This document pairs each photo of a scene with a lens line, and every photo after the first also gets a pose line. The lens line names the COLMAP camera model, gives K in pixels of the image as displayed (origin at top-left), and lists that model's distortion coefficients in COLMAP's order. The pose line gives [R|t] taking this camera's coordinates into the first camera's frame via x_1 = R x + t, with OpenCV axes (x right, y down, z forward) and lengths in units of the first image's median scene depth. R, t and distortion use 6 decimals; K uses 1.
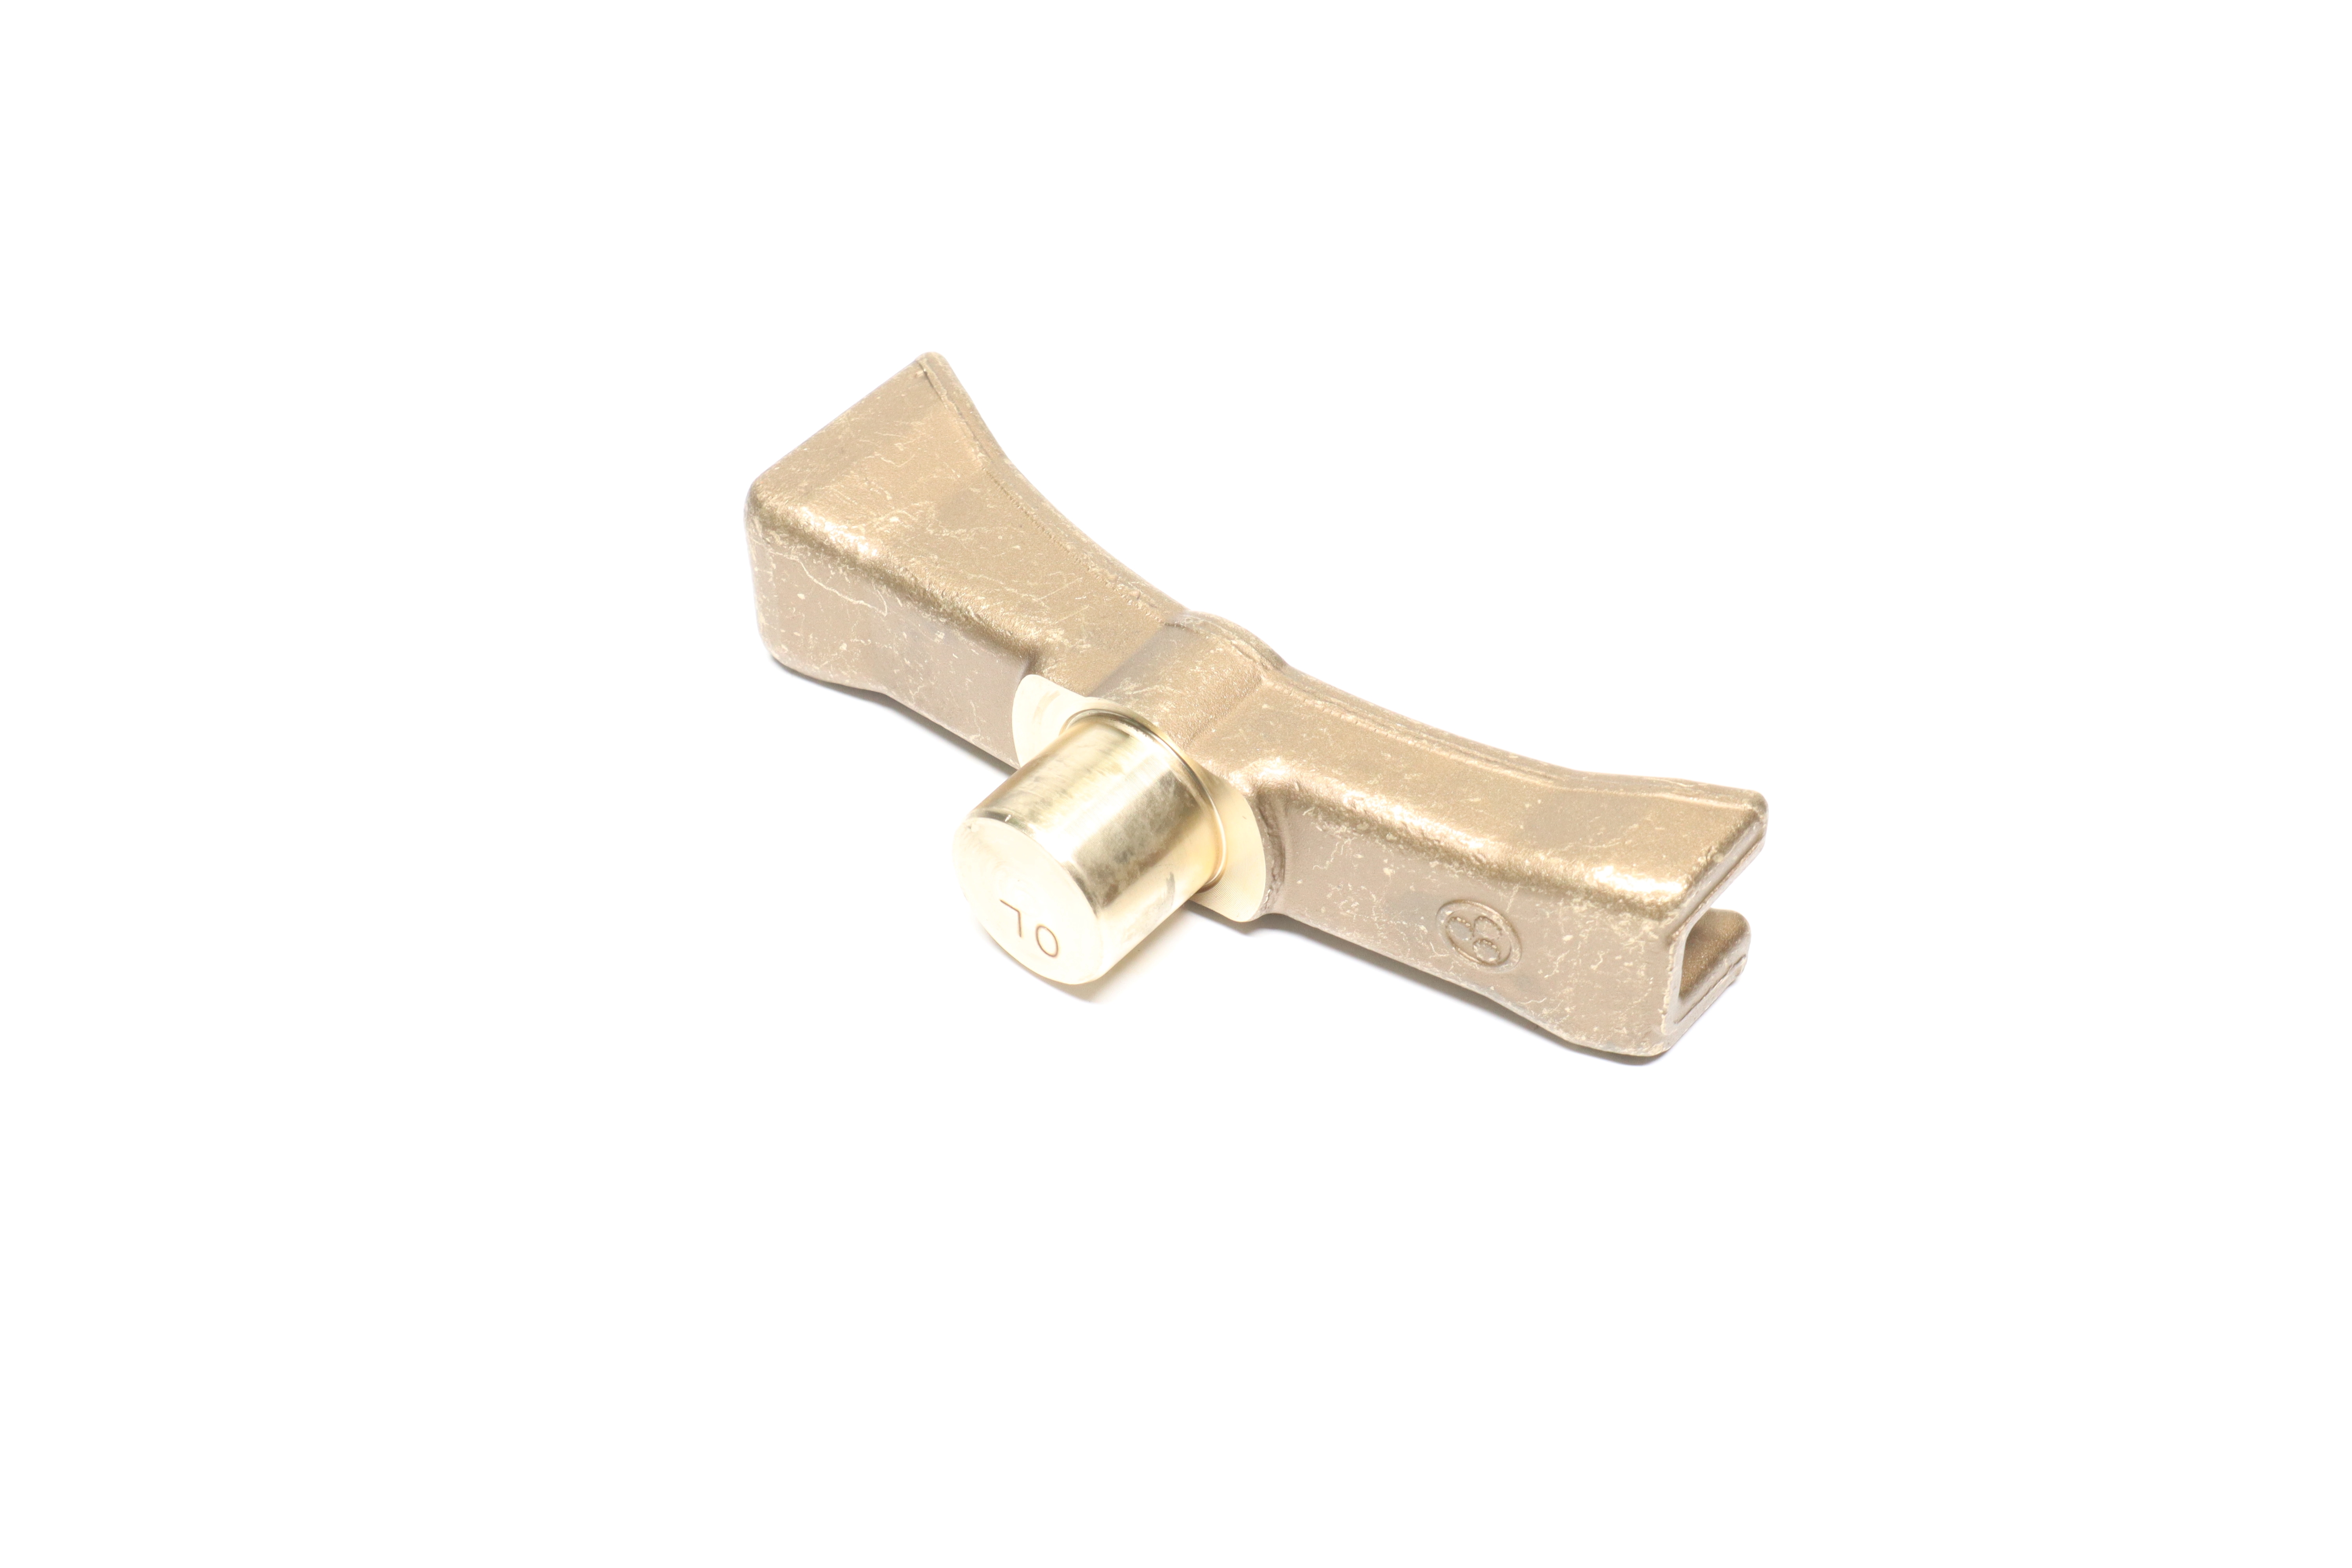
lens RADIAL K [[3272.5, 0, 1179.2], [0, 3272.5, 786.3], [0, 0, 1]] dist [0.002502, 0.000000]
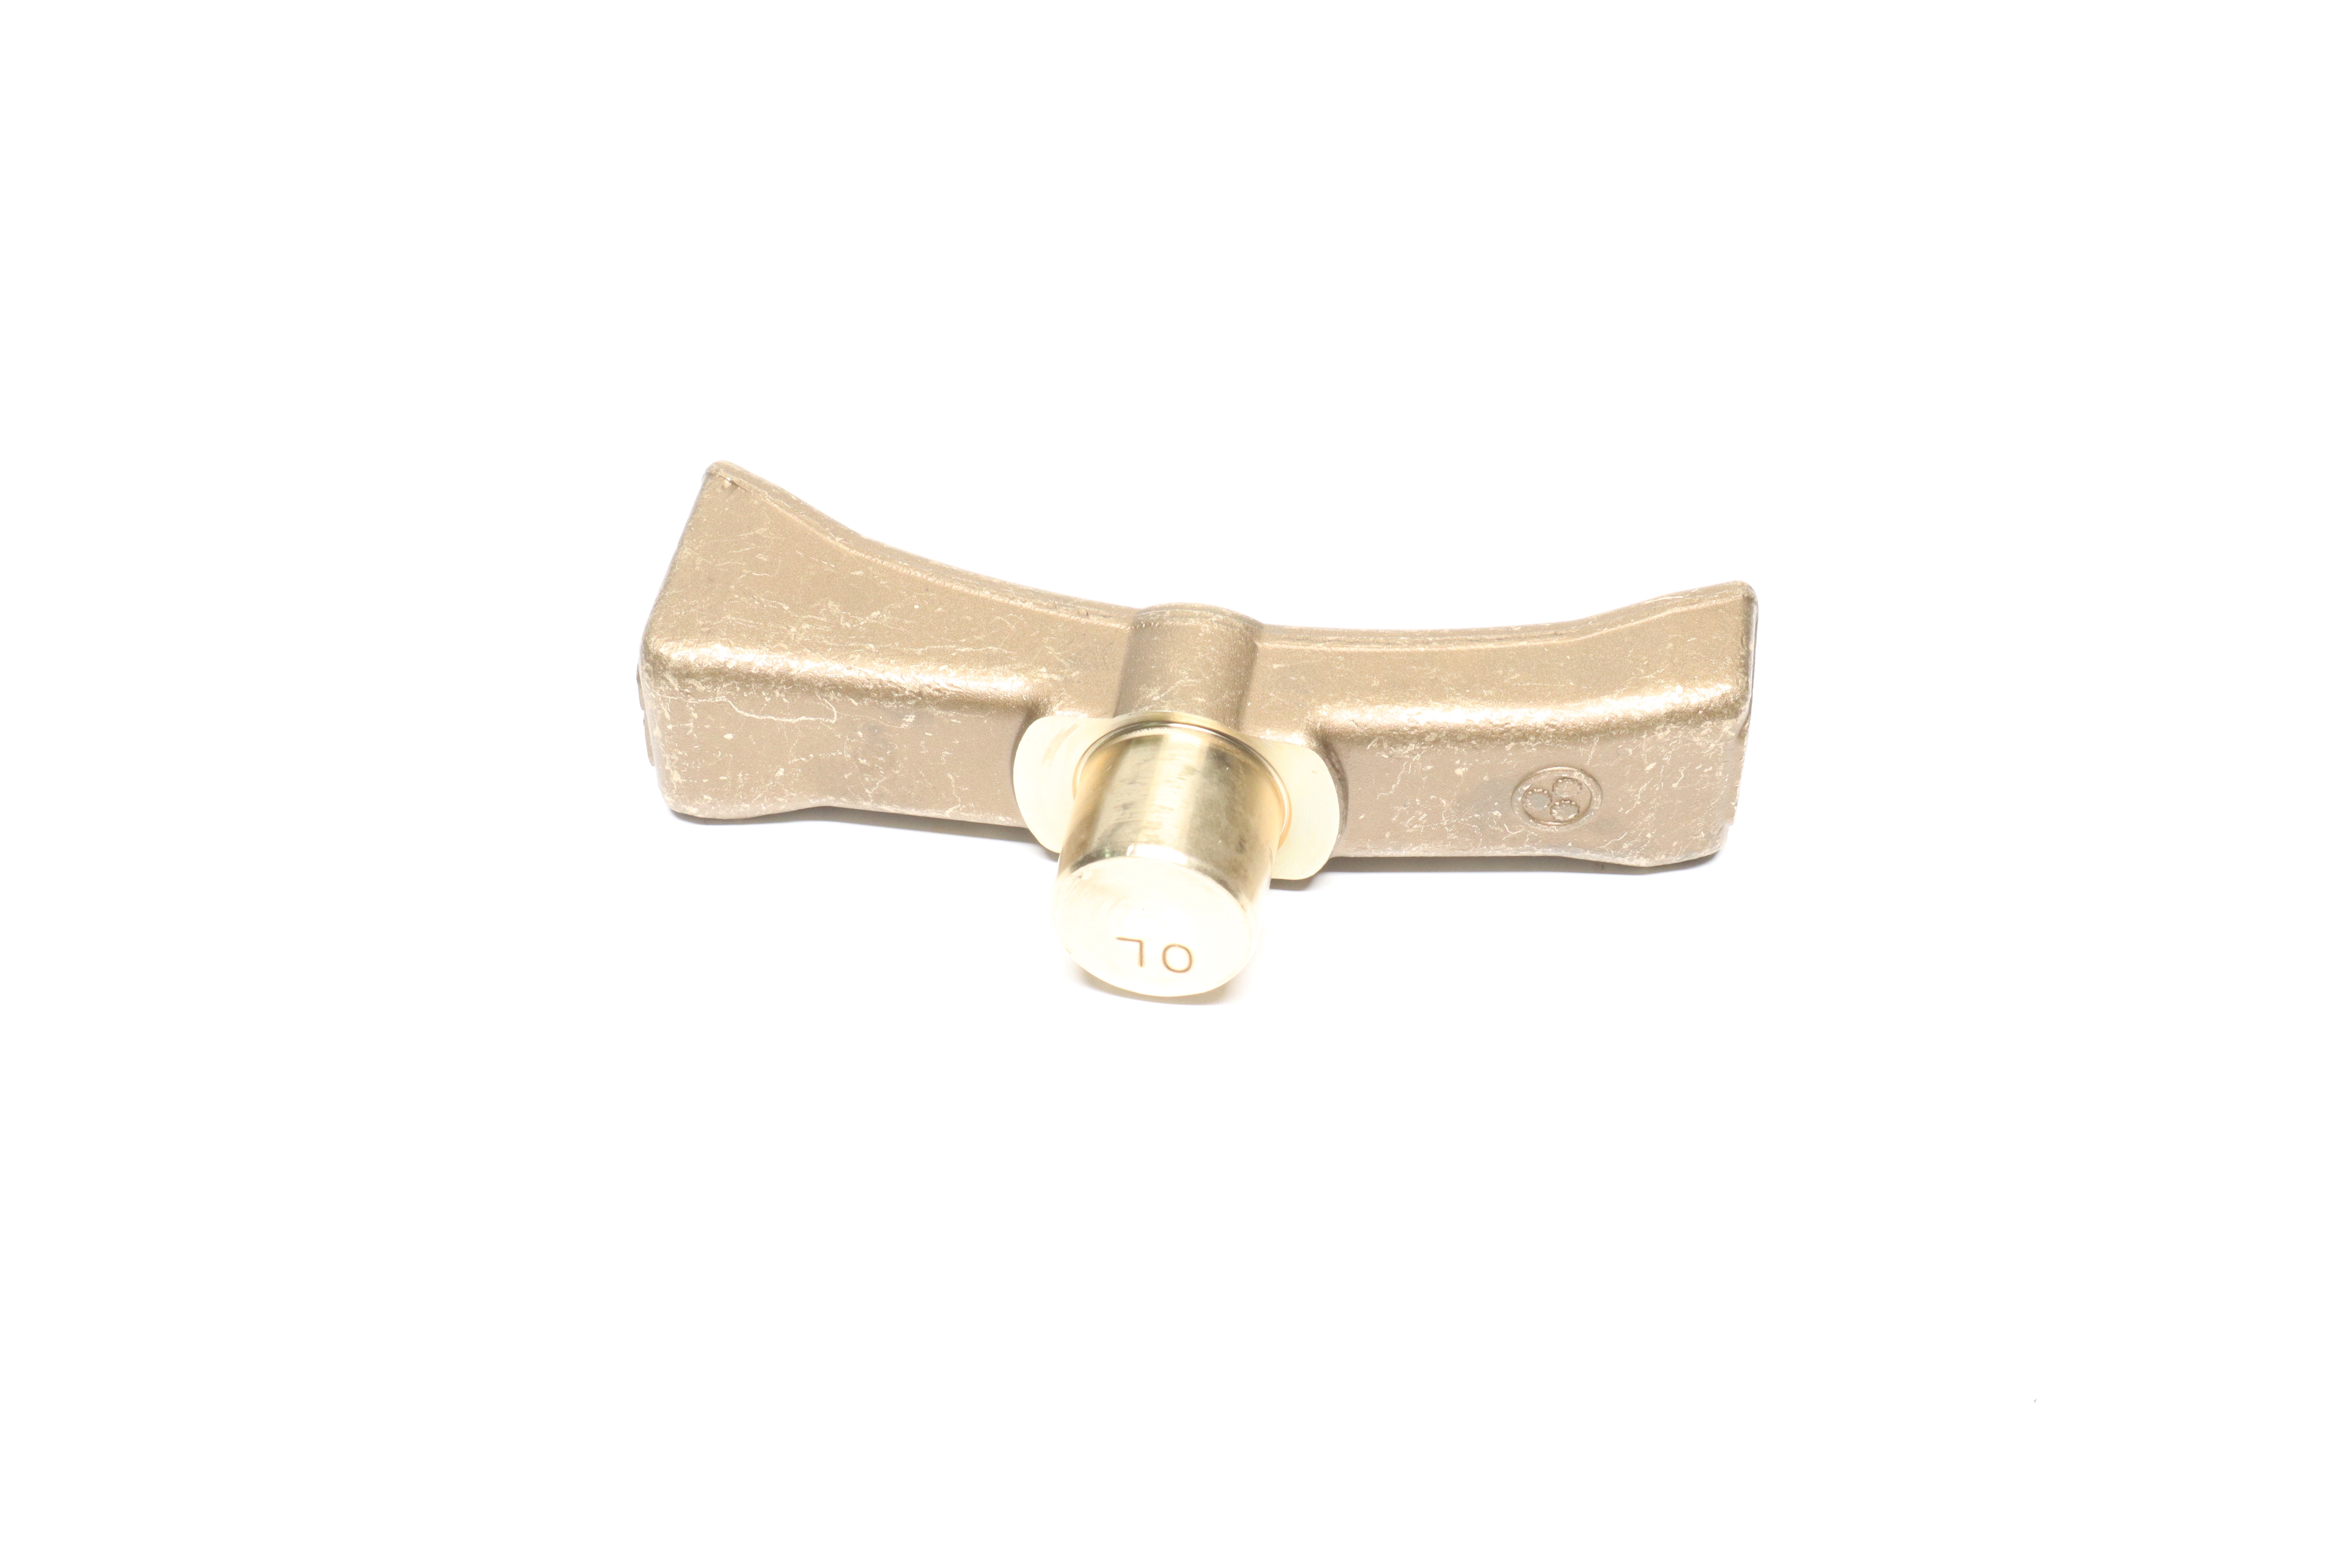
lens RADIAL K [[3272.5, 0, 1175.5], [0, 3272.5, 781.8], [0, 0, 1]] dist [0.002502, 0.000000]
pose [[0.867376, -0.343414, 0.360175, -0.384121], [0.345613, 0.936423, 0.060538, -0.063965], [-0.358066, 0.071972, 0.930918, 0.070725]]
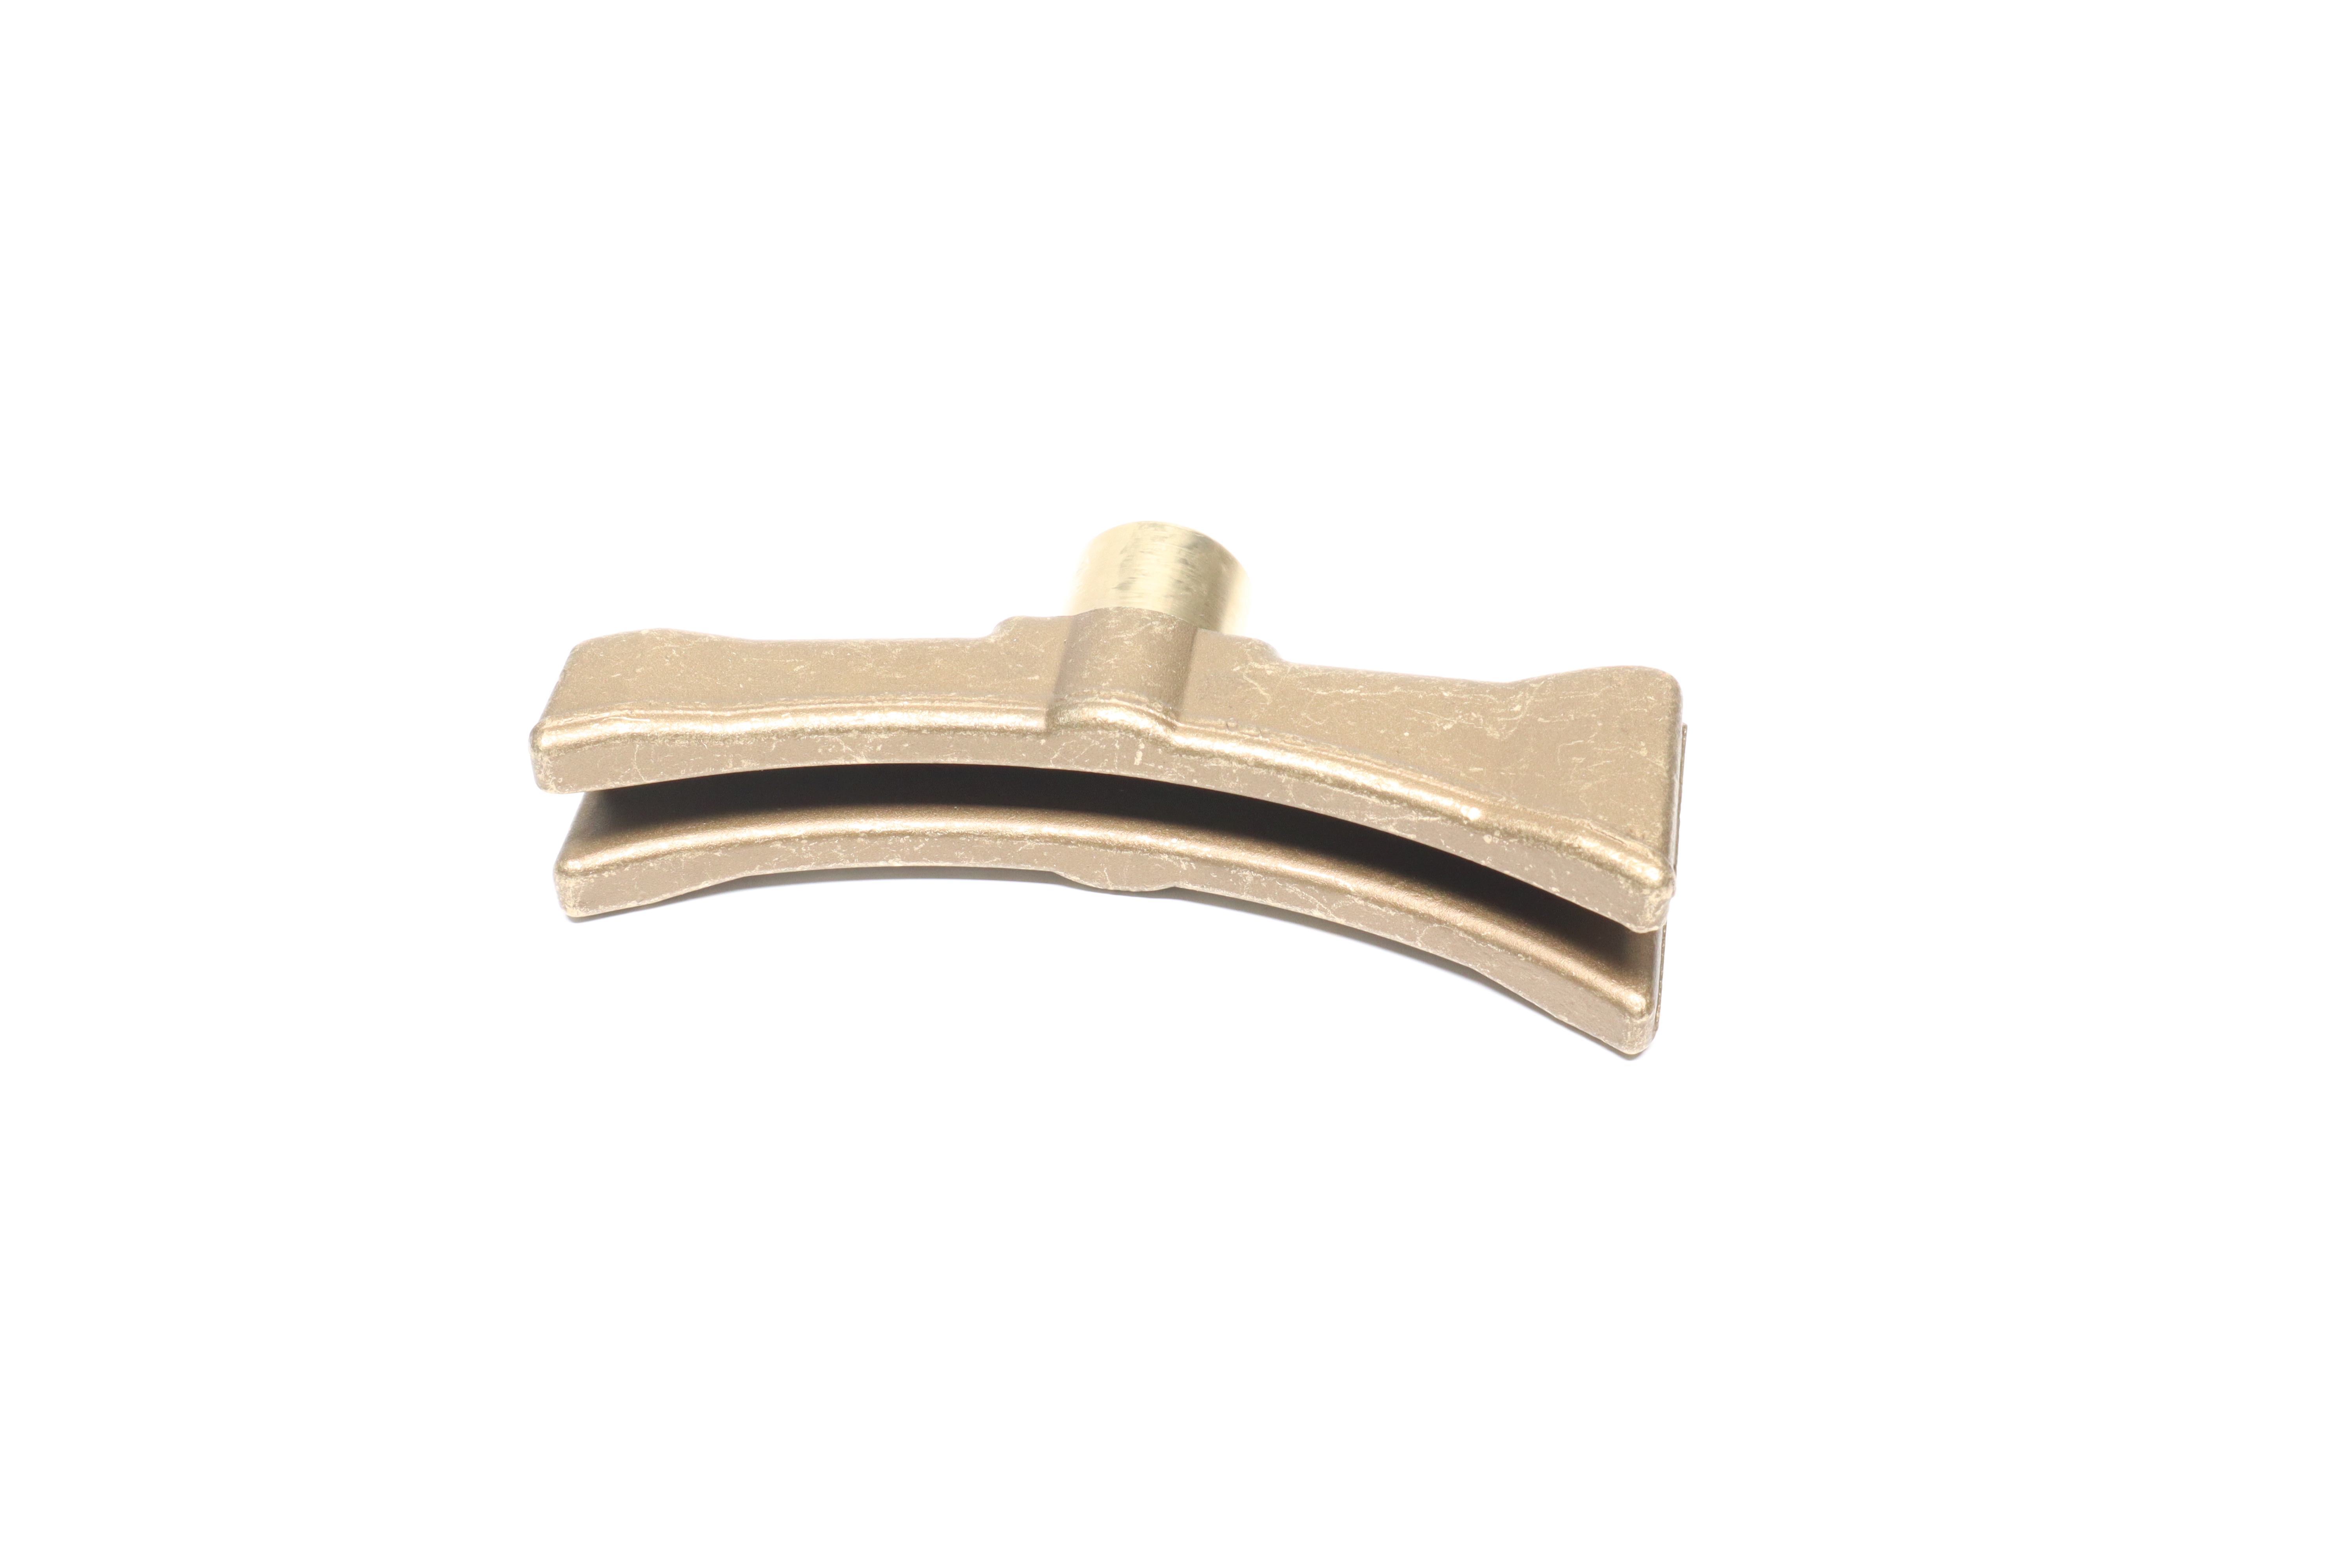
lens RADIAL K [[3272.5, 0, 1176.5], [0, 3272.5, 783.6], [0, 0, 1]] dist [0.002502, 0.000000]
pose [[-0.865212, 0.359927, -0.349085, 0.359259], [-0.340150, 0.090172, 0.936038, -0.998344], [0.368383, 0.928613, 0.044411, 1.017264]]
